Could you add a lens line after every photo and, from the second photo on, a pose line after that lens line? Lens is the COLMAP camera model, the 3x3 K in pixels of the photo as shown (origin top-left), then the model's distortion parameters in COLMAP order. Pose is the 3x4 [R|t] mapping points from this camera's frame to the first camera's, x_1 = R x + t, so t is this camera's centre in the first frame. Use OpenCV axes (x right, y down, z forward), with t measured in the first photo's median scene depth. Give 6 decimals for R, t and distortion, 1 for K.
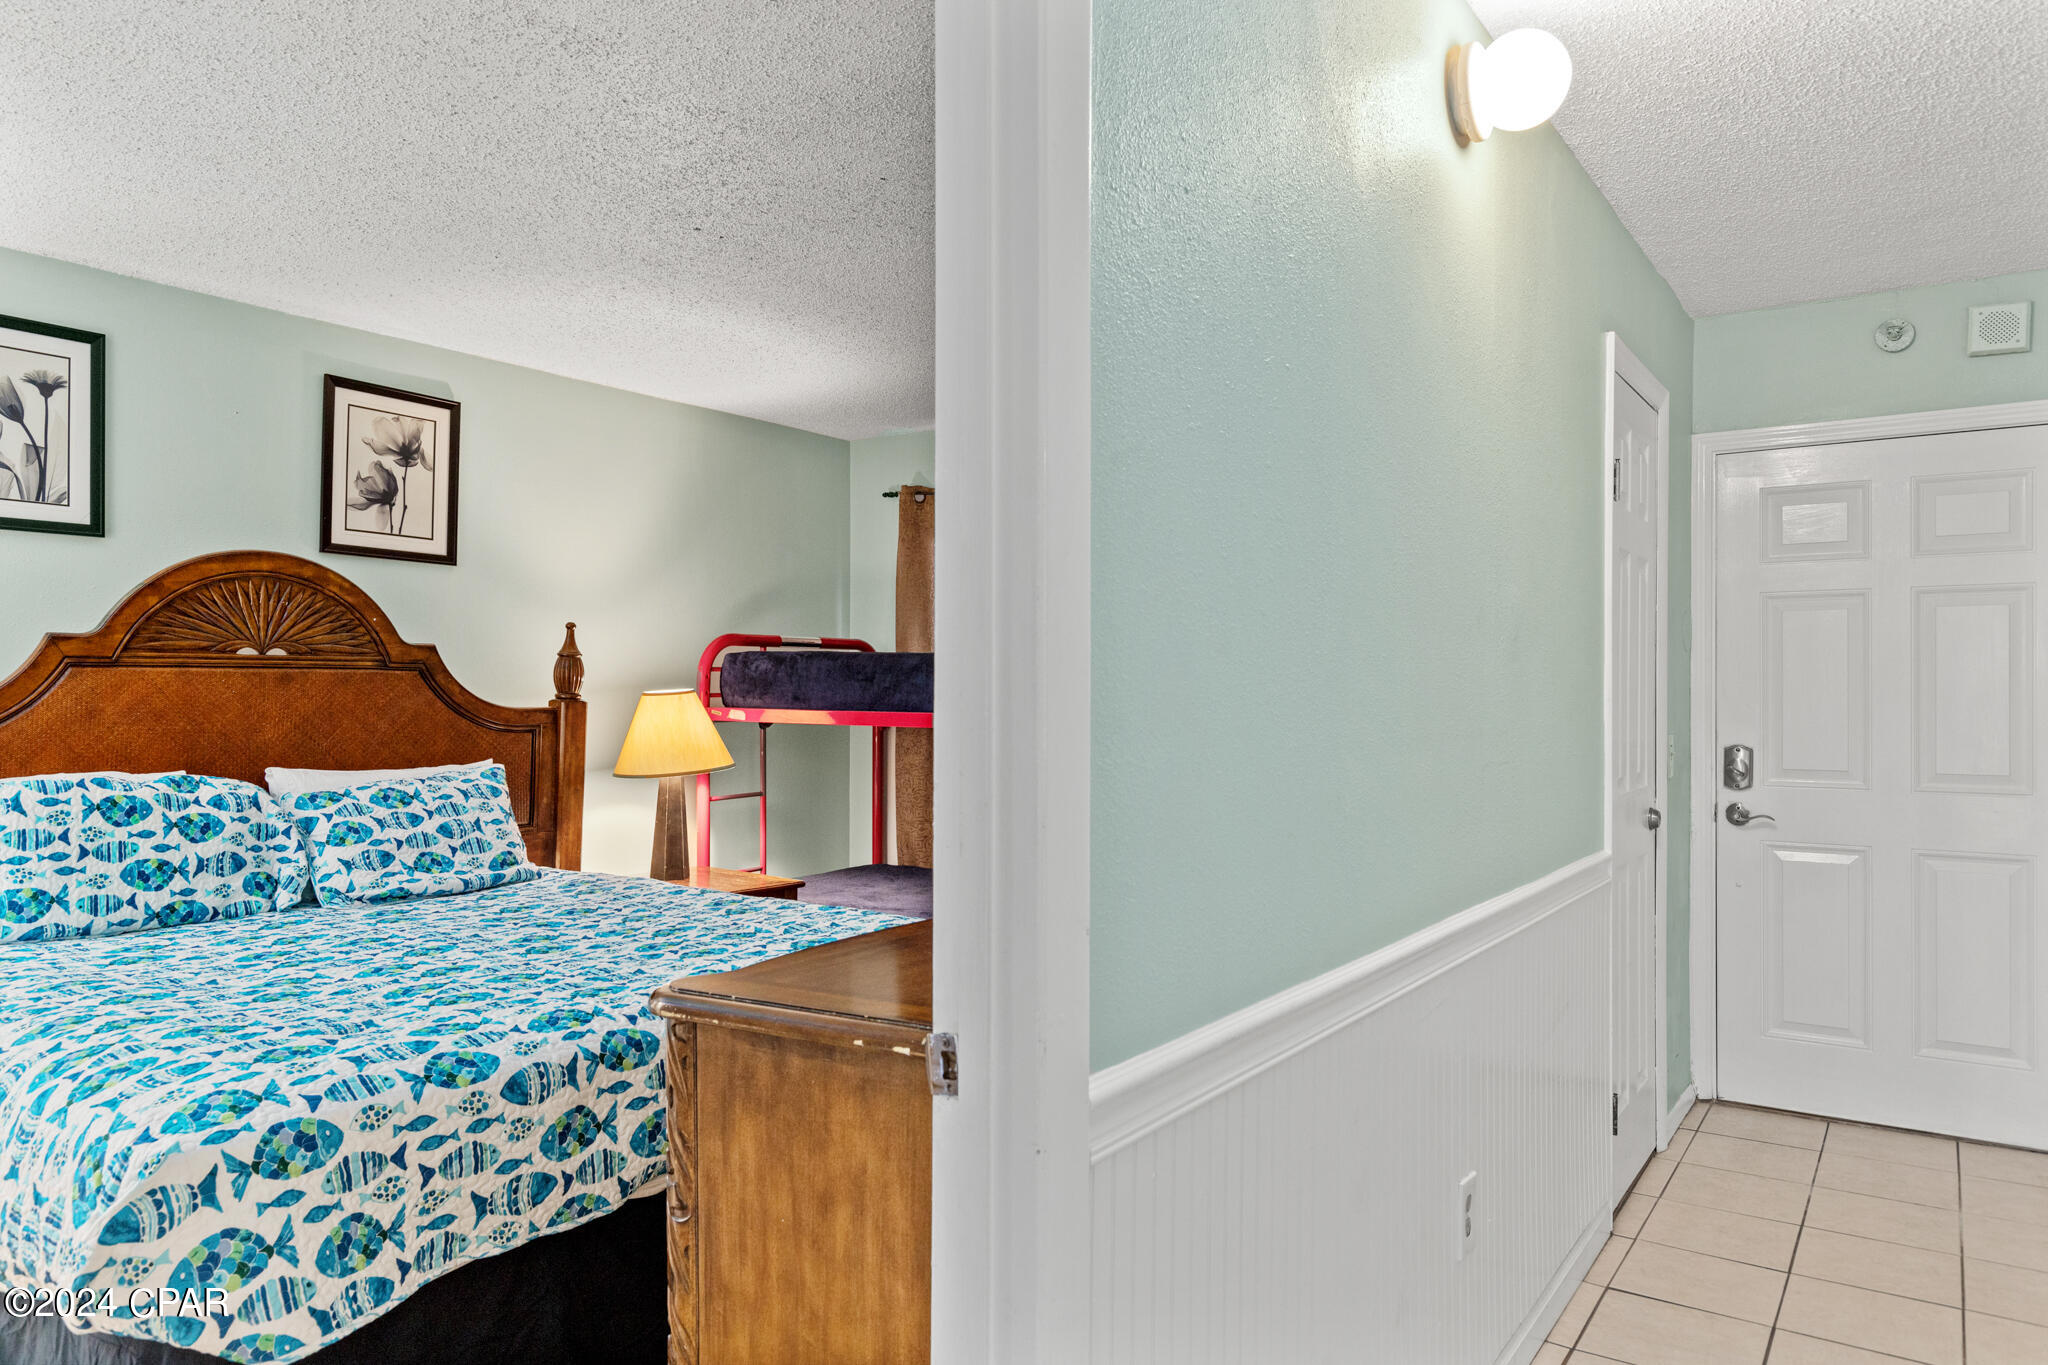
lens RADIAL K [[1313.7, 0, 1031.1], [0, 1313.7, 687.8], [0, 0, 1]] dist [-0.003464, 0.001283]
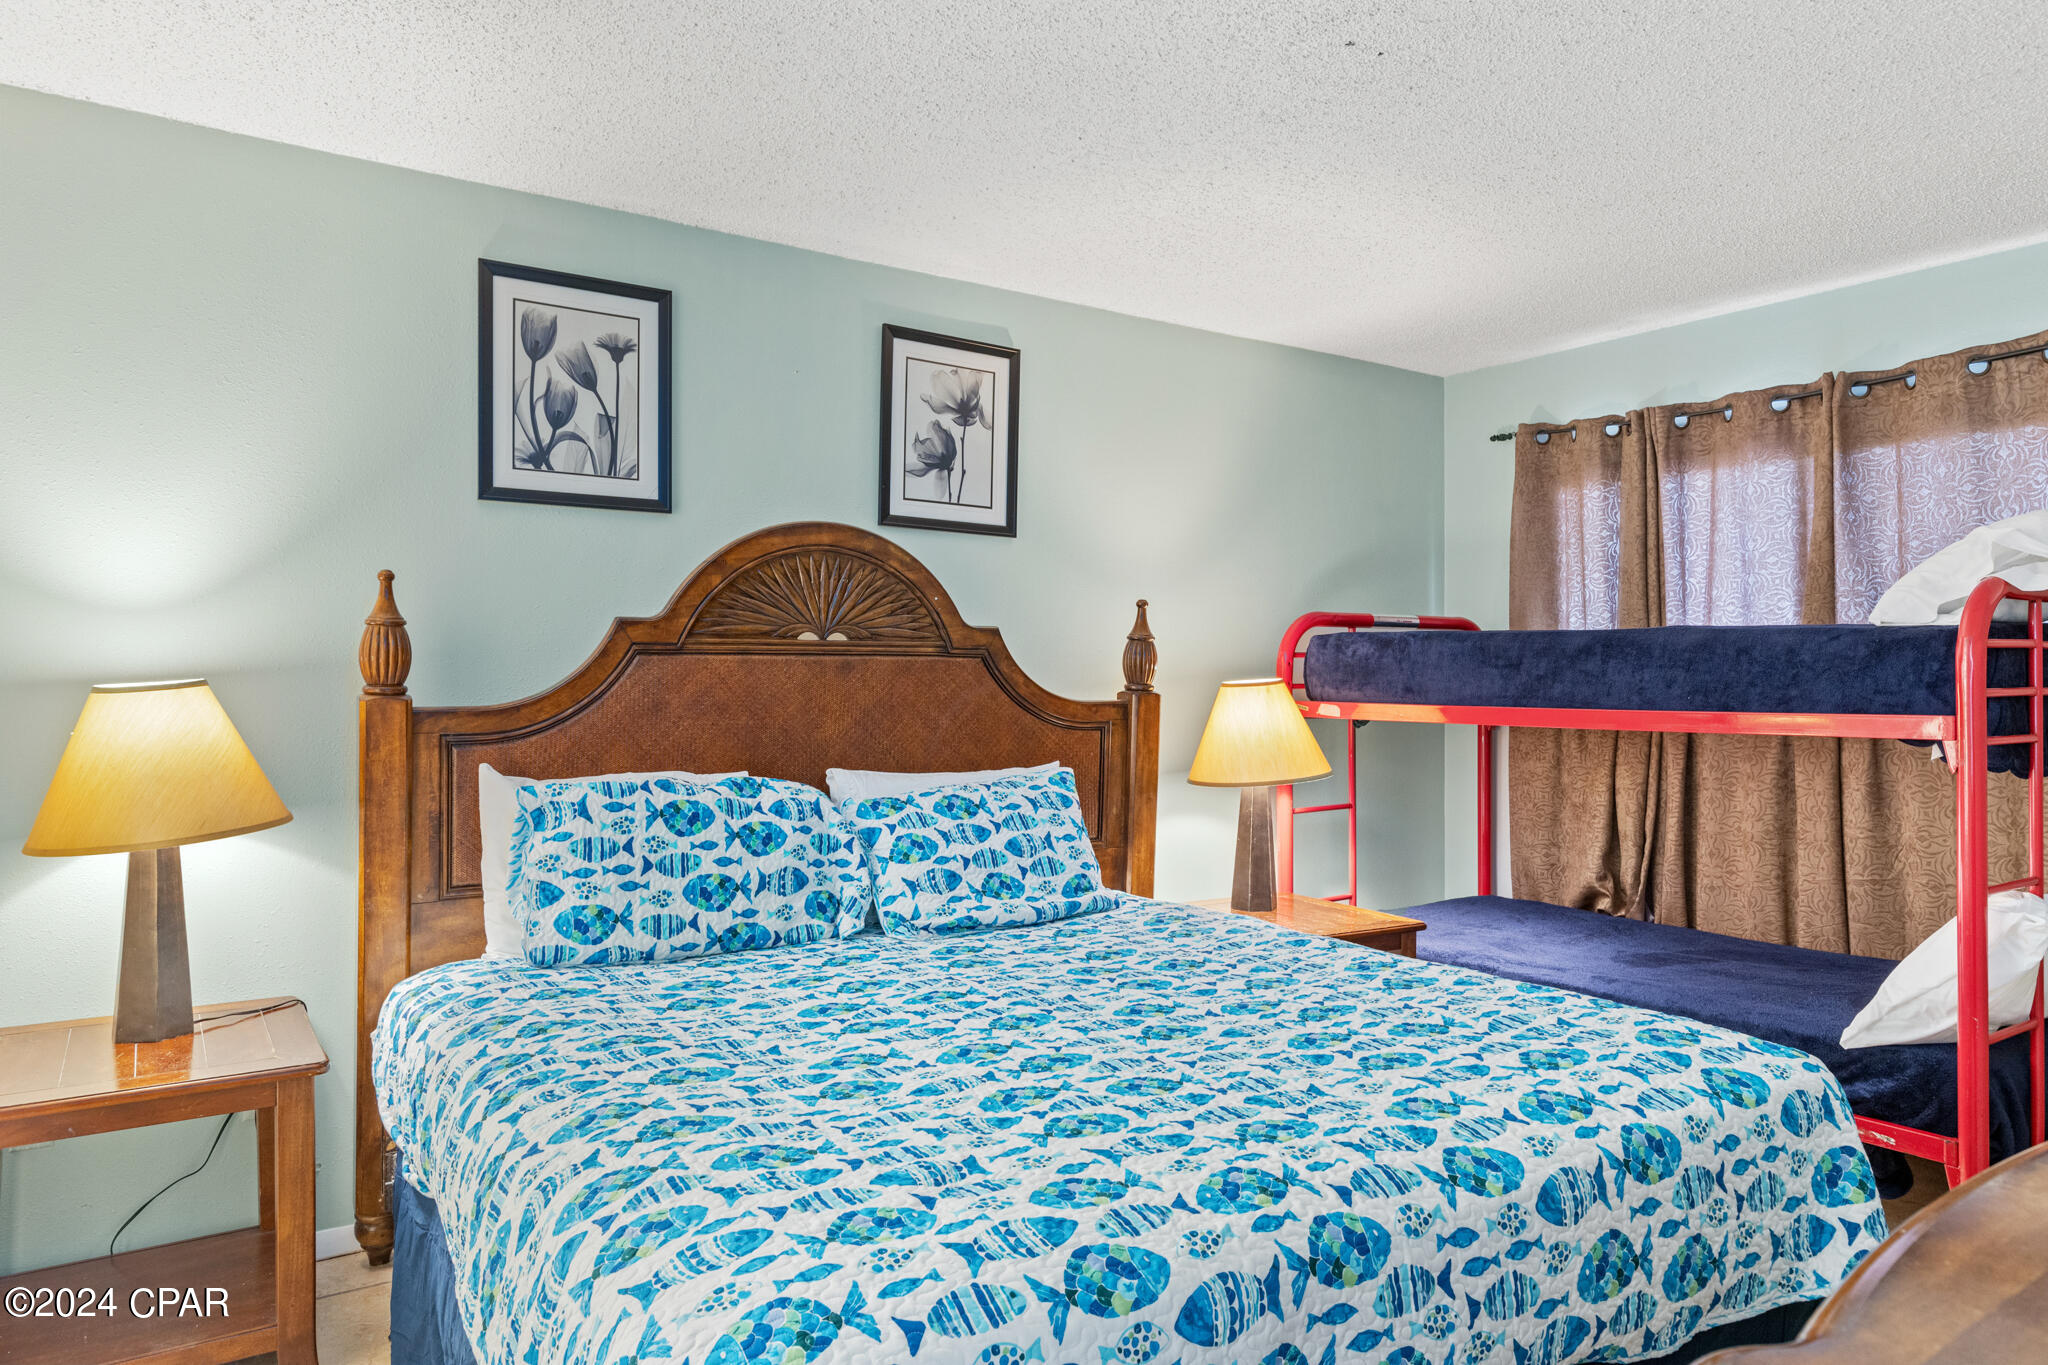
lens RADIAL K [[1313.7, 0, 1023.2], [0, 1313.7, 677.5], [0, 0, 1]] dist [-0.003464, 0.001283]
pose [[0.932021, -0.002471, -0.362395, -0.148349], [0.001988, 0.999997, -0.001705, 0.001754], [0.362398, 0.000868, 0.932023, 0.238712]]
